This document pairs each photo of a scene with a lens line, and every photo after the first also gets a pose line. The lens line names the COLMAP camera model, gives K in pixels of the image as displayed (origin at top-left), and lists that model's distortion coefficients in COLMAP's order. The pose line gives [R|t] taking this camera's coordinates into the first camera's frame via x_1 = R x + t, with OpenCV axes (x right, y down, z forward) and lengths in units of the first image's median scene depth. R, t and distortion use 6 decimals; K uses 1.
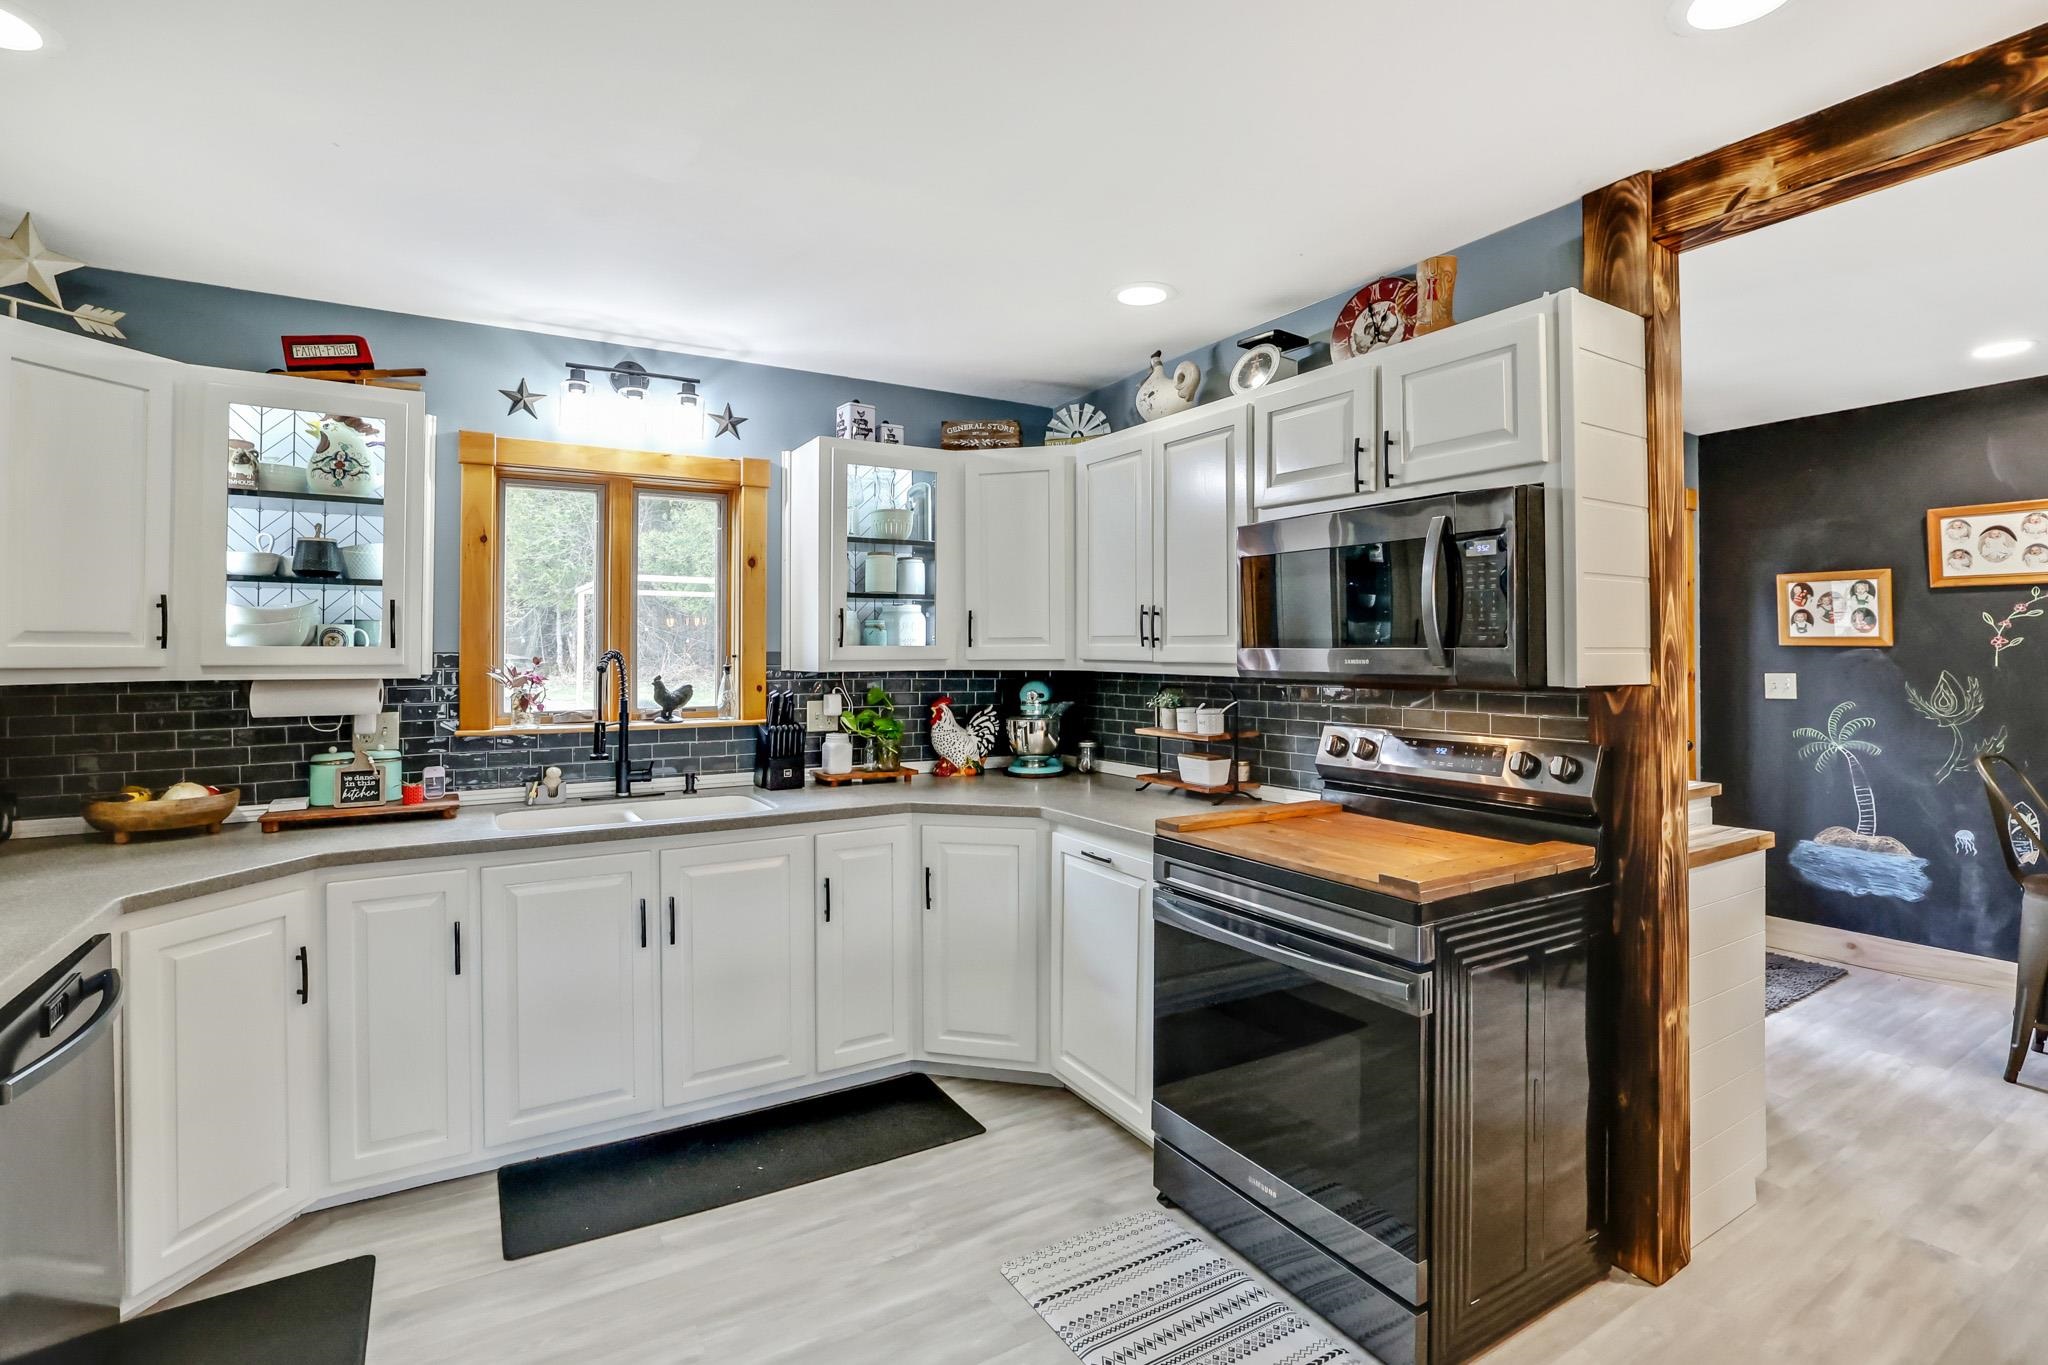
lens RADIAL K [[949.4, 0, 1024.8], [0, 949.4, 647.3], [0, 0, 1]] dist [-0.029836, 0.009820]
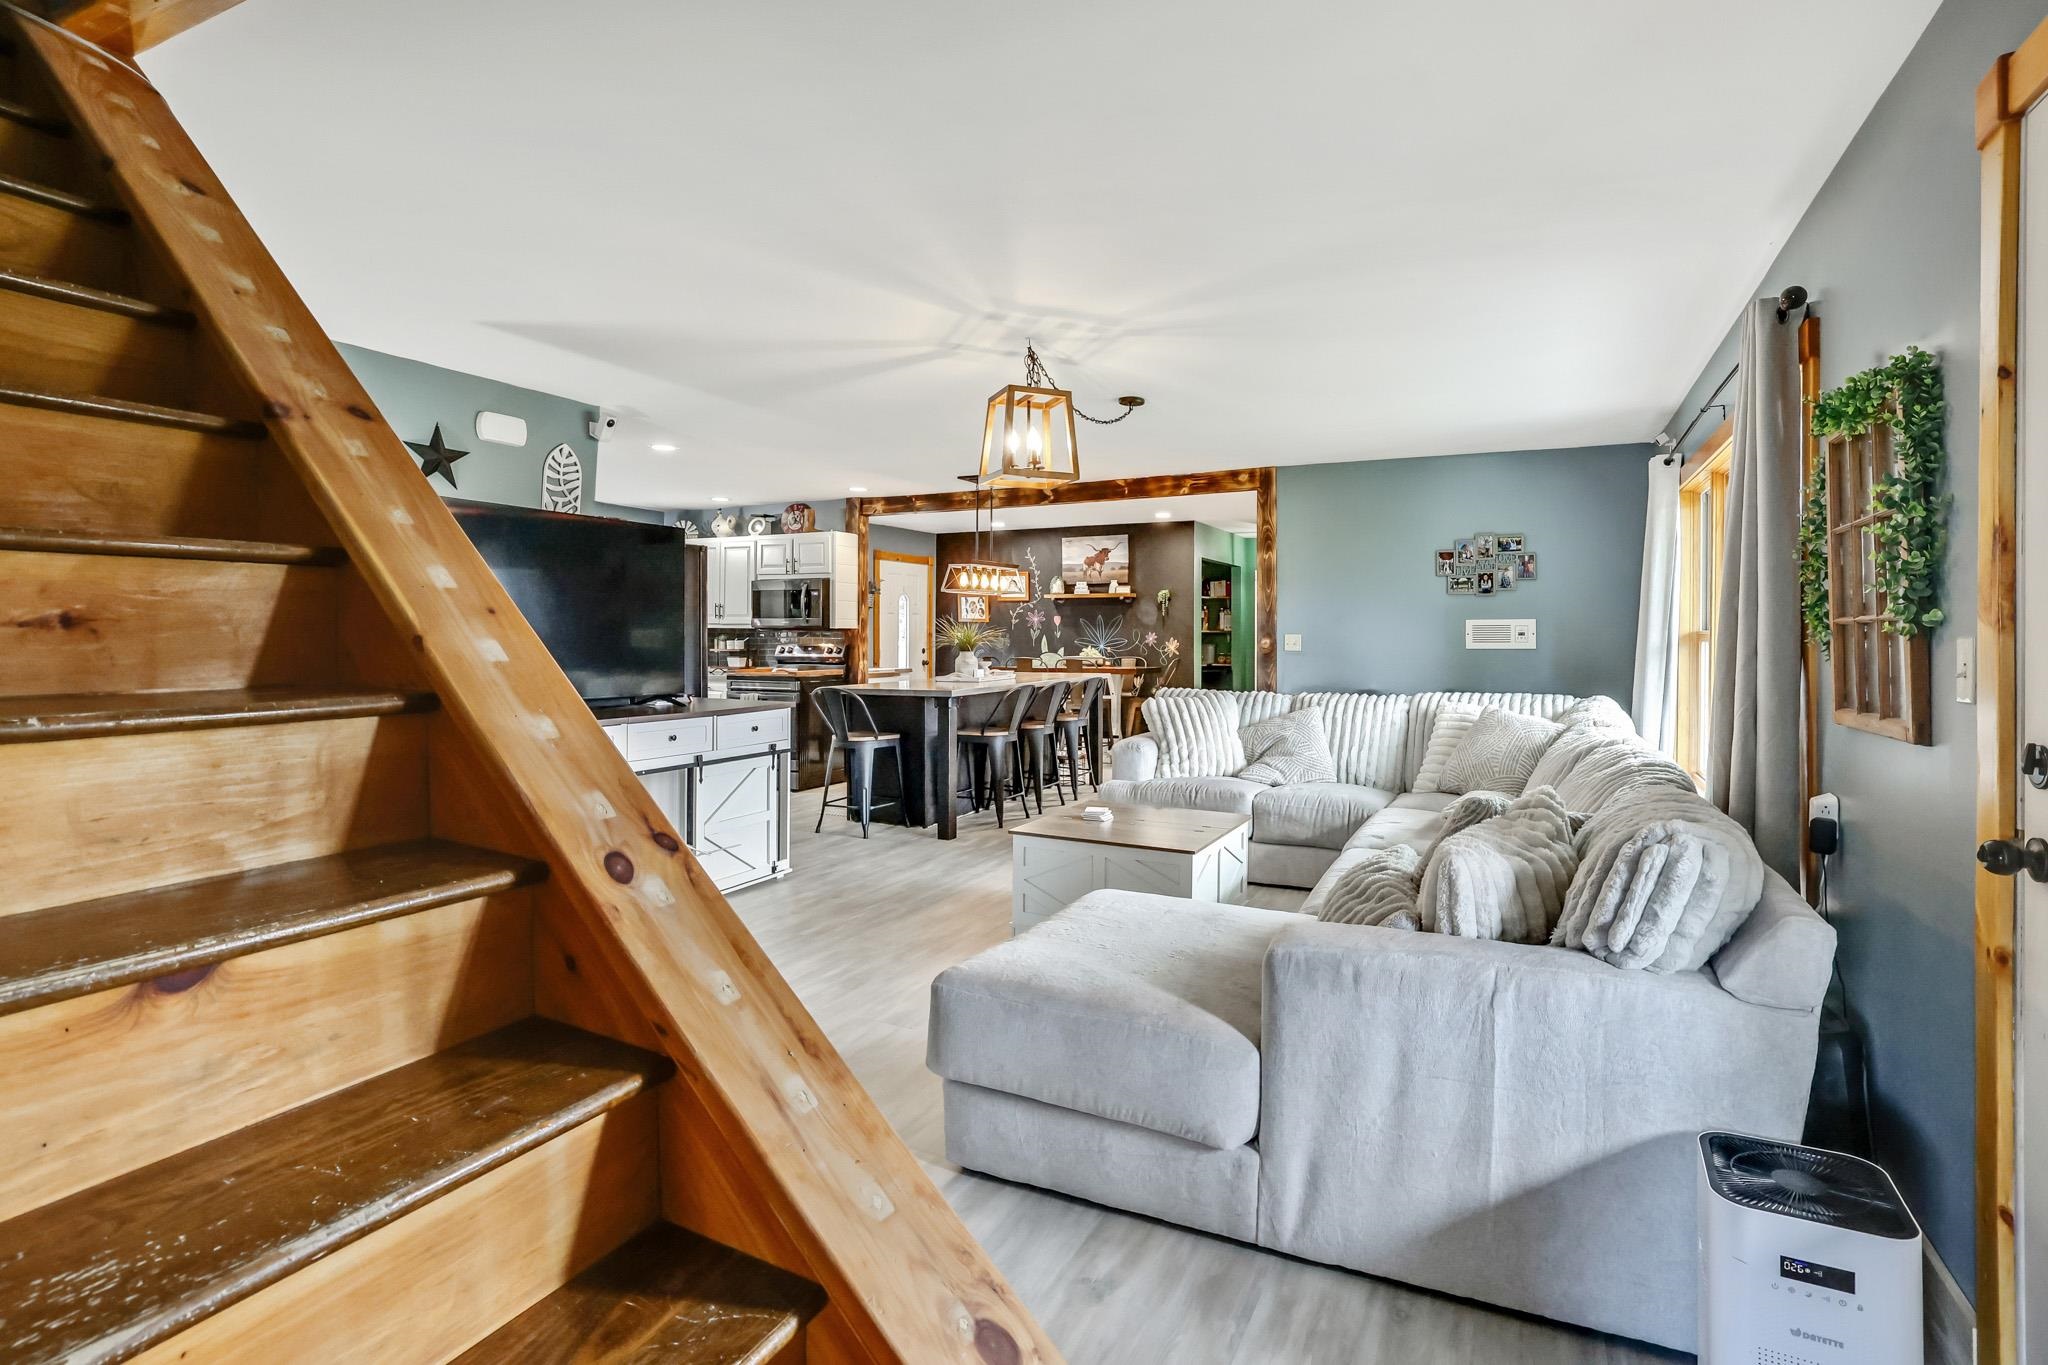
lens RADIAL K [[1015.8, 0, 1091.5], [0, 1015.8, 644.7], [0, 0, 1]] dist [-0.049818, 0.000510]
pose [[0.833838, -0.001895, 0.552006, -0.542433], [-0.003638, 0.999954, 0.008928, 0.043182], [-0.551997, -0.009453, 0.833792, -1.921685]]
